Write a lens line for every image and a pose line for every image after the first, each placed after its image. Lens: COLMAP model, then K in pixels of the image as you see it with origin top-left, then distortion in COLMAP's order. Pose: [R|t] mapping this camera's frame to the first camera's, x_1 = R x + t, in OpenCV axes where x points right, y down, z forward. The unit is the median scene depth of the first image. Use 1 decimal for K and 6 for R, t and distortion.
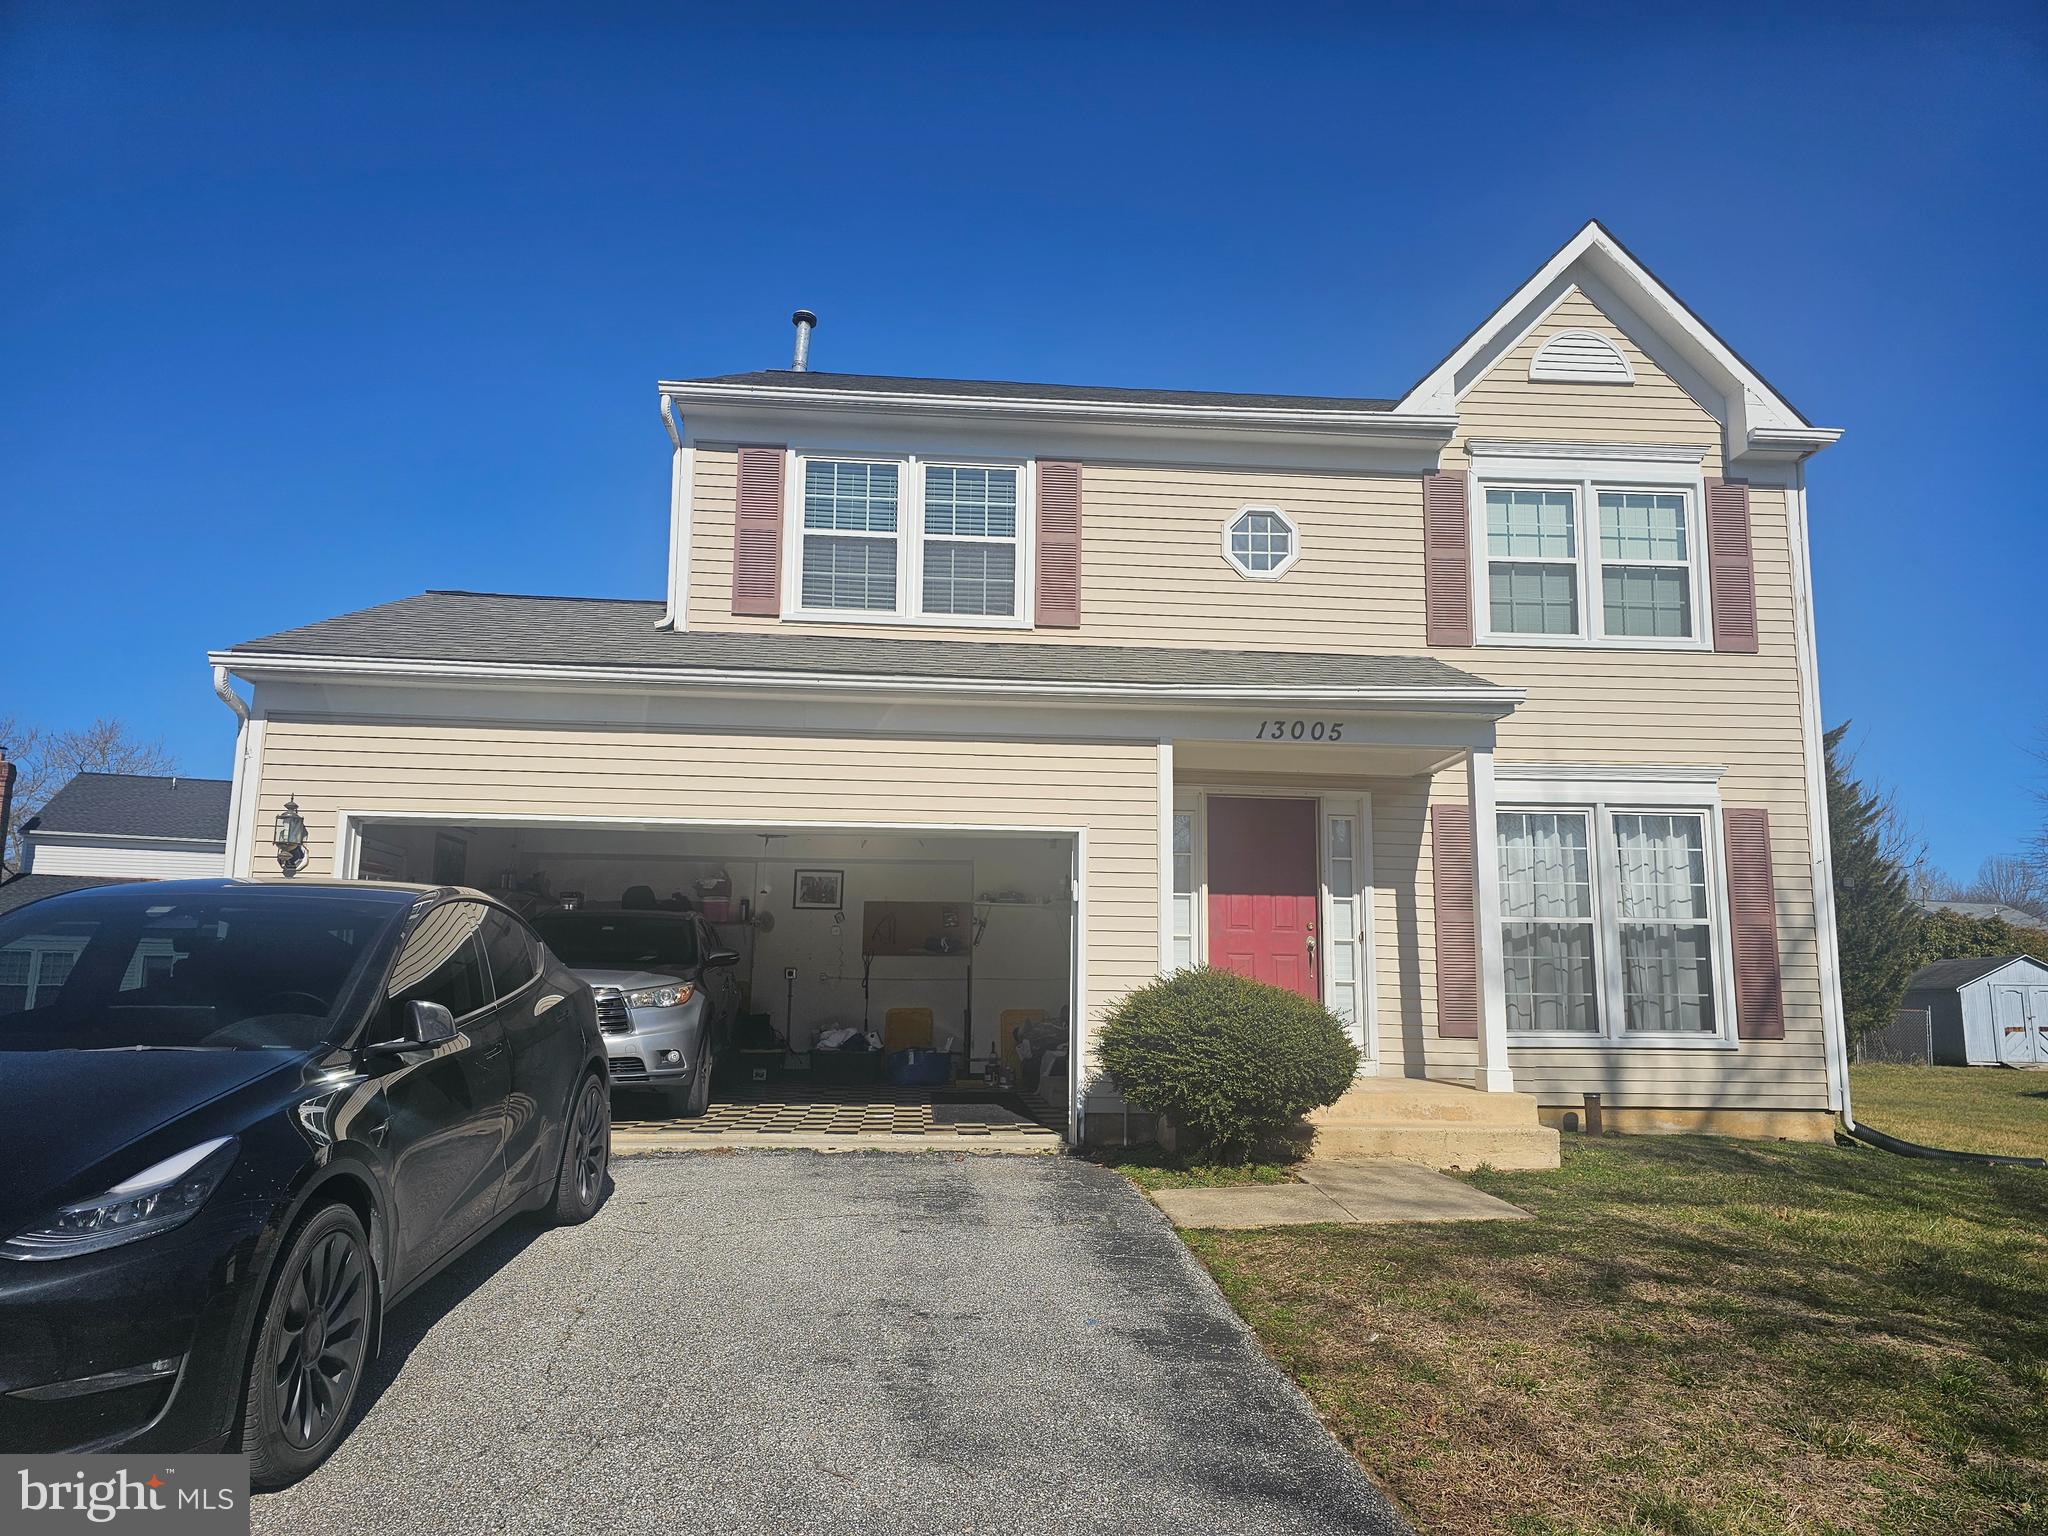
lens RADIAL K [[1059.9, 0, 1024.0], [0, 1059.9, 768.0], [0, 0, 1]] dist [0.057621, -0.040922]
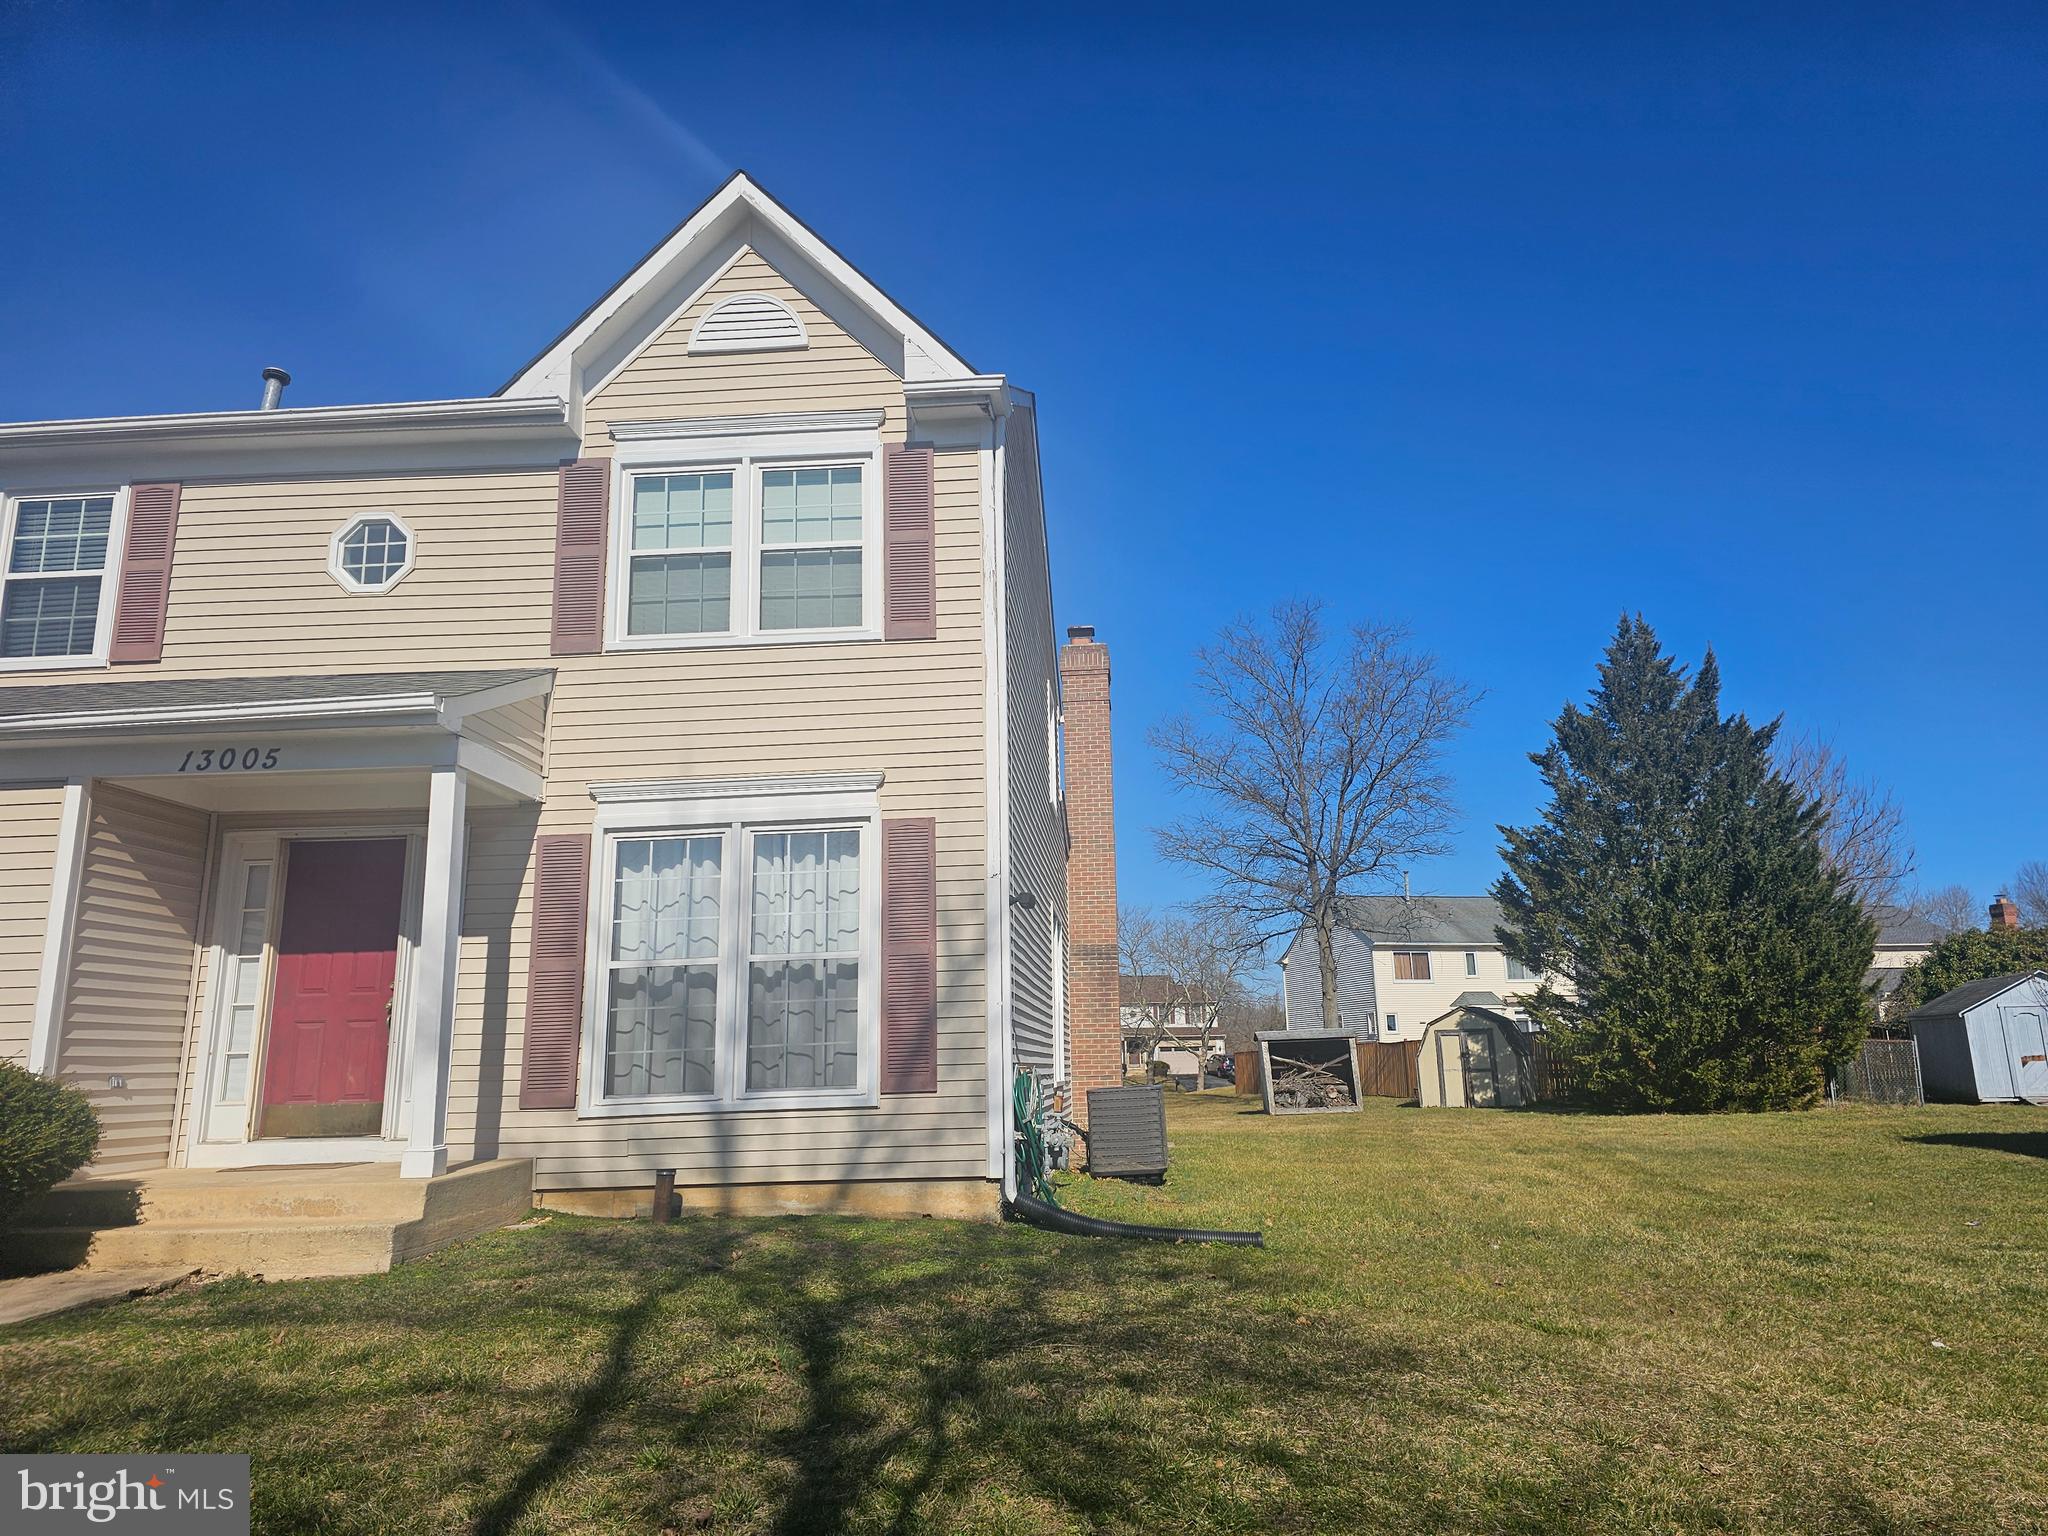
lens RADIAL K [[1059.9, 0, 1024.0], [0, 1059.9, 768.0], [0, 0, 1]] dist [0.057621, -0.040922]
pose [[0.992730, -0.064606, -0.101556, 0.847353], [0.058852, 0.996541, -0.058672, 0.052445], [0.104995, 0.052269, 0.993098, 0.171804]]
